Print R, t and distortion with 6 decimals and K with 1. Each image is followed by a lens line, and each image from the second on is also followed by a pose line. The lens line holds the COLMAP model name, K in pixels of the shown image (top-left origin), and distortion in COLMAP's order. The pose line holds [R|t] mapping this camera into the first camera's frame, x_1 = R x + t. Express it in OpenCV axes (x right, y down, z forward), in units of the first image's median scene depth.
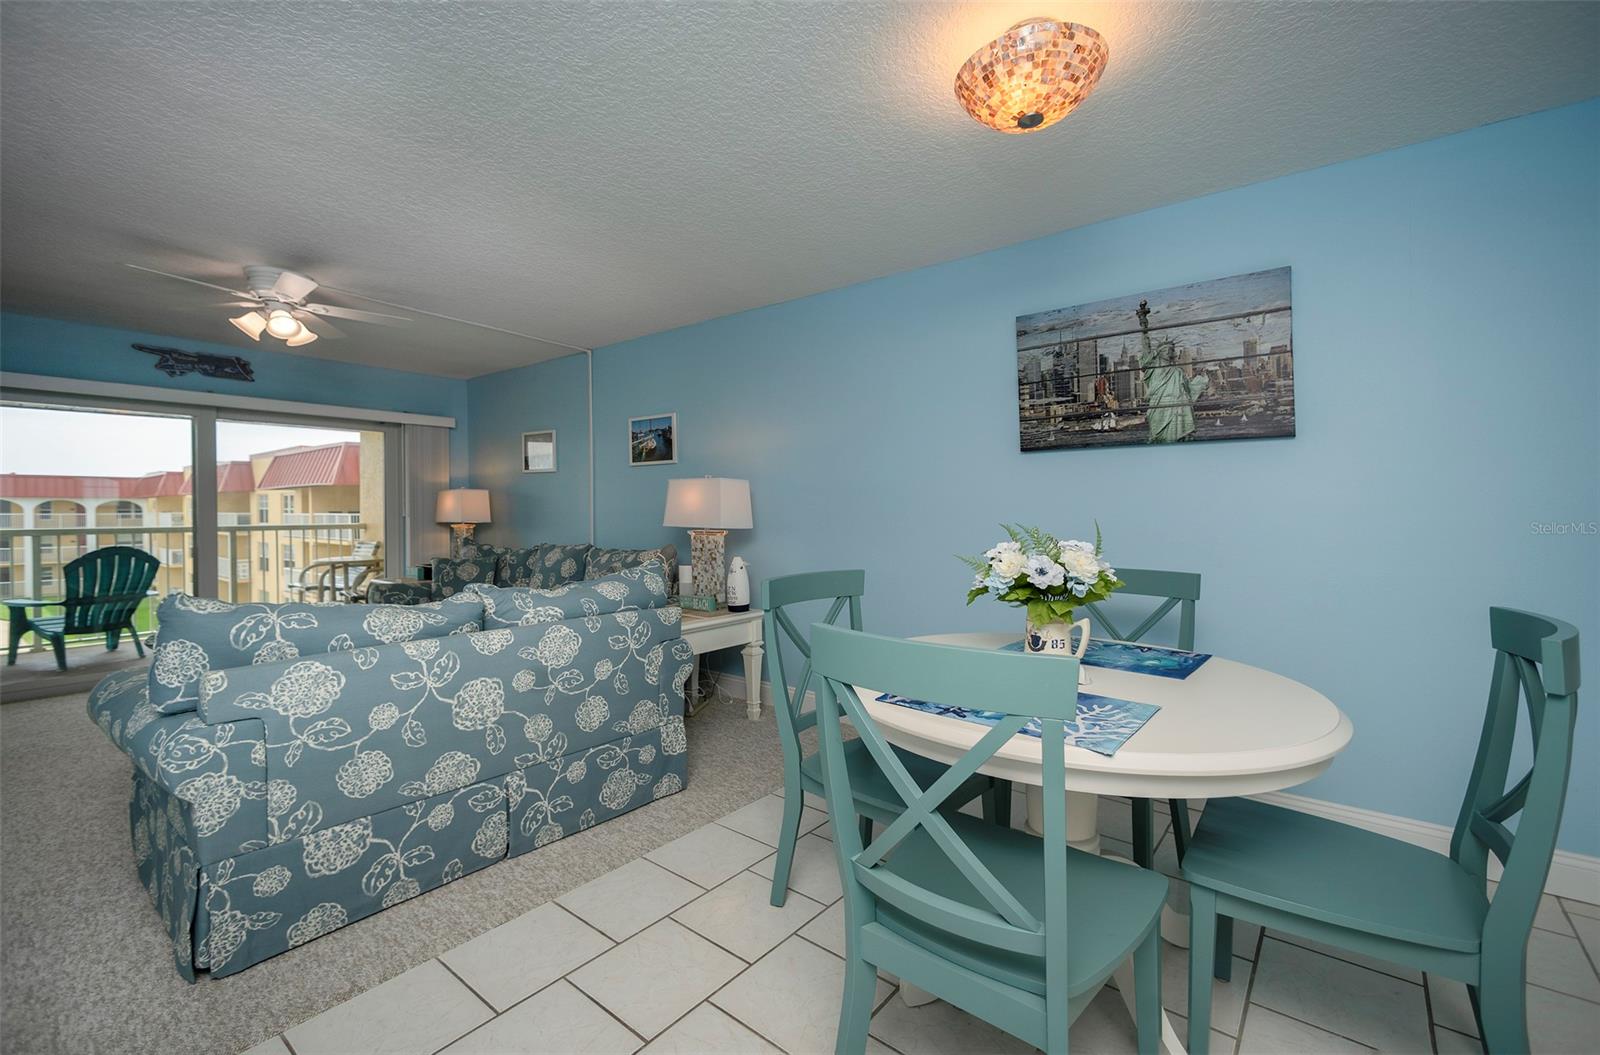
lens RADIAL K [[679.1, 0, 754.4], [0, 679.1, 512.3], [0, 0, 1]] dist [0.000712, 0.000063]
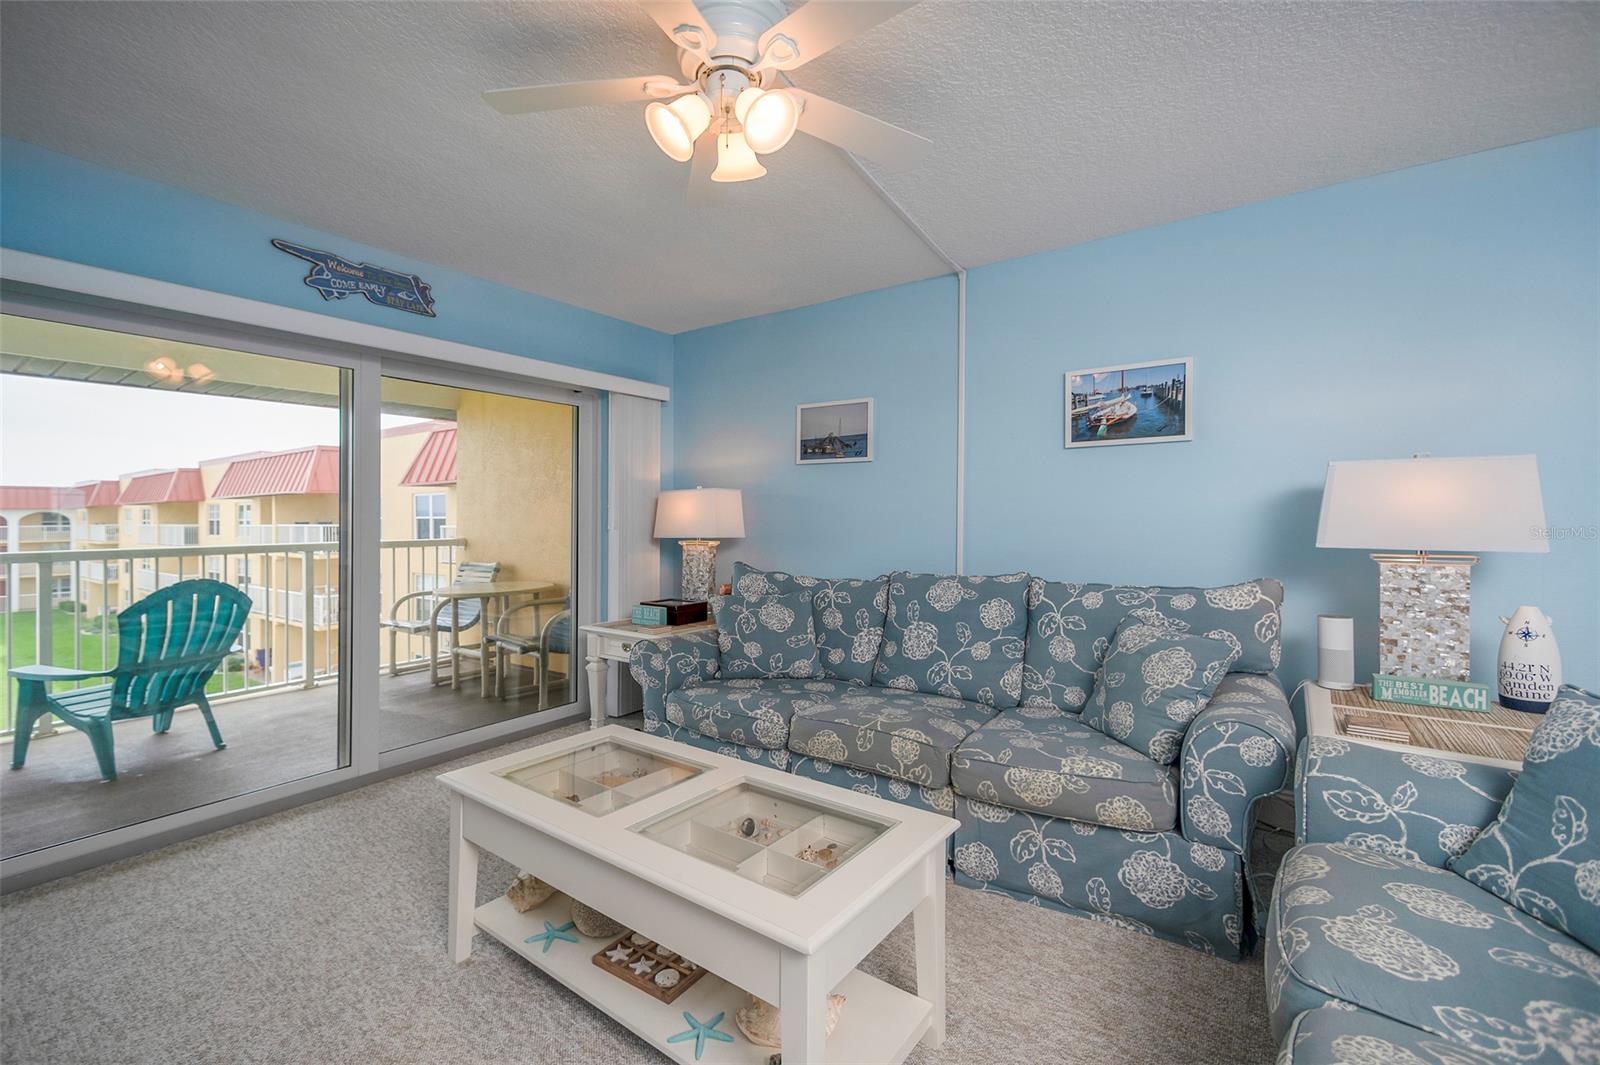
lens RADIAL K [[690.8, 0, 732.4], [0, 690.8, 514.9], [0, 0, 1]] dist [0.006143, -0.000222]
pose [[0.999352, -0.004930, 0.035662, -0.459477], [0.005233, 0.999951, -0.008425, -0.002654], [-0.035618, 0.008606, 0.999328, 0.332814]]
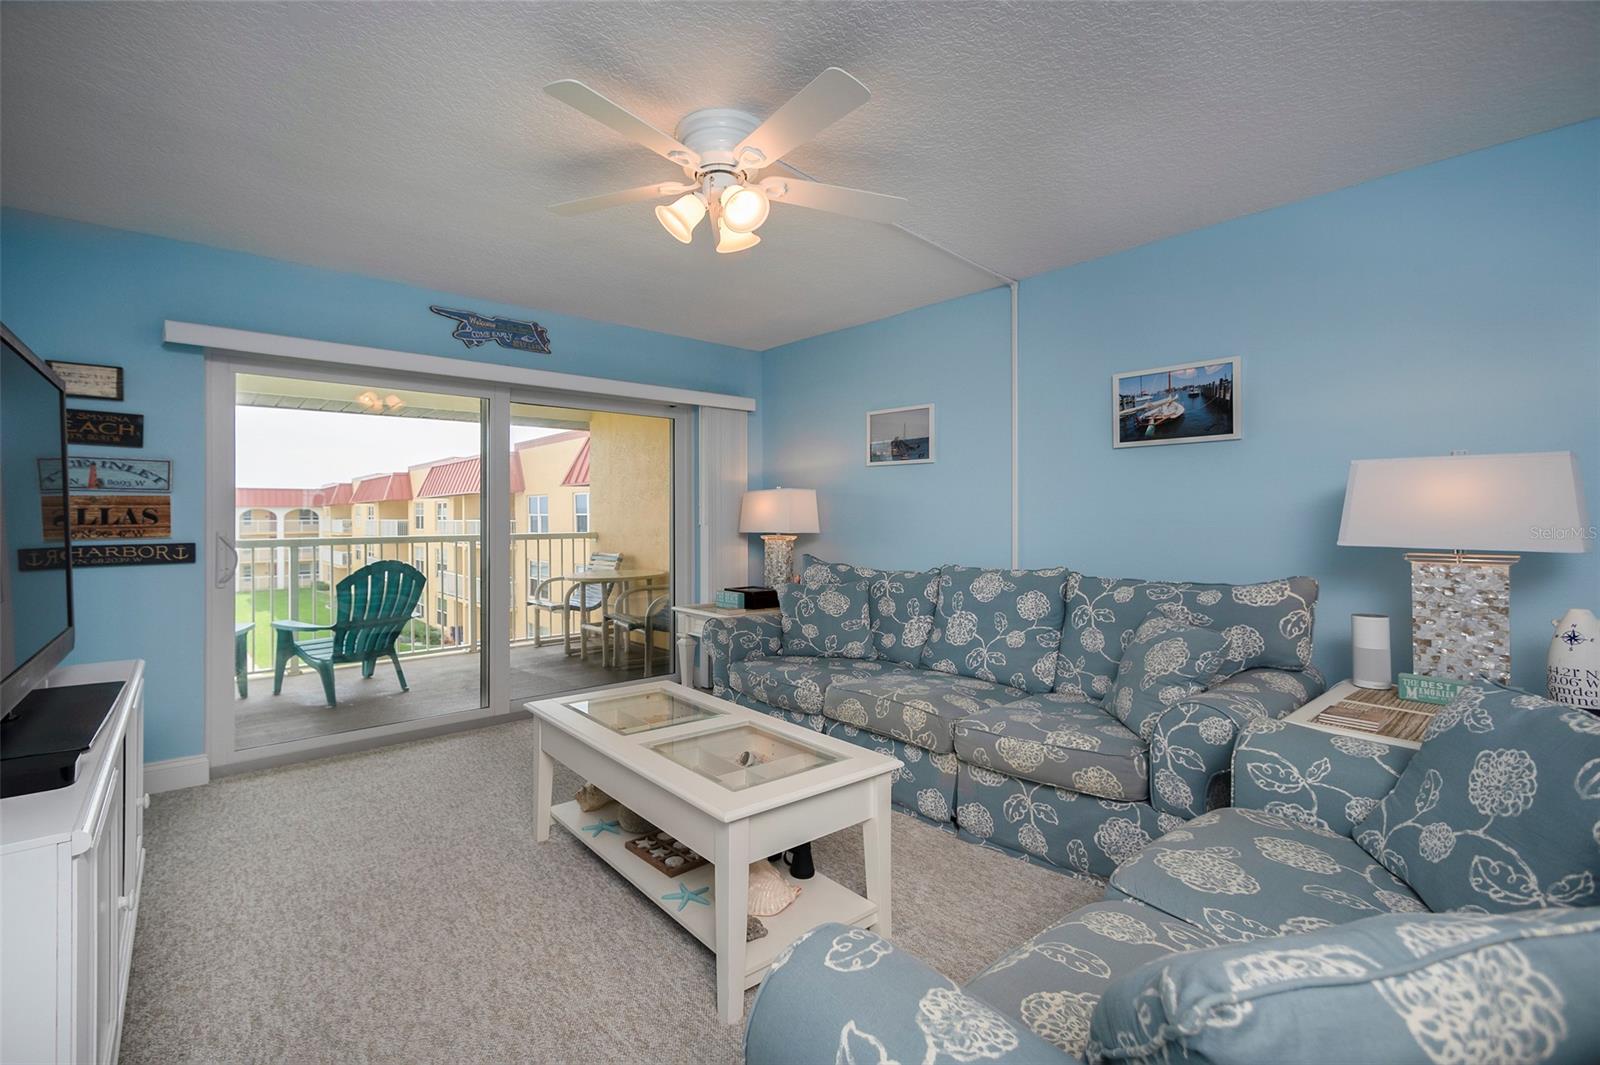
lens RADIAL K [[675.7, 0, 722.9], [0, 675.7, 514.1], [0, 0, 1]] dist [0.000941, 0.000445]
pose [[0.982500, -0.002672, -0.186241, -0.373147], [0.001507, 0.999978, -0.006397, -0.001652], [0.186254, 0.006005, 0.982483, 0.253889]]
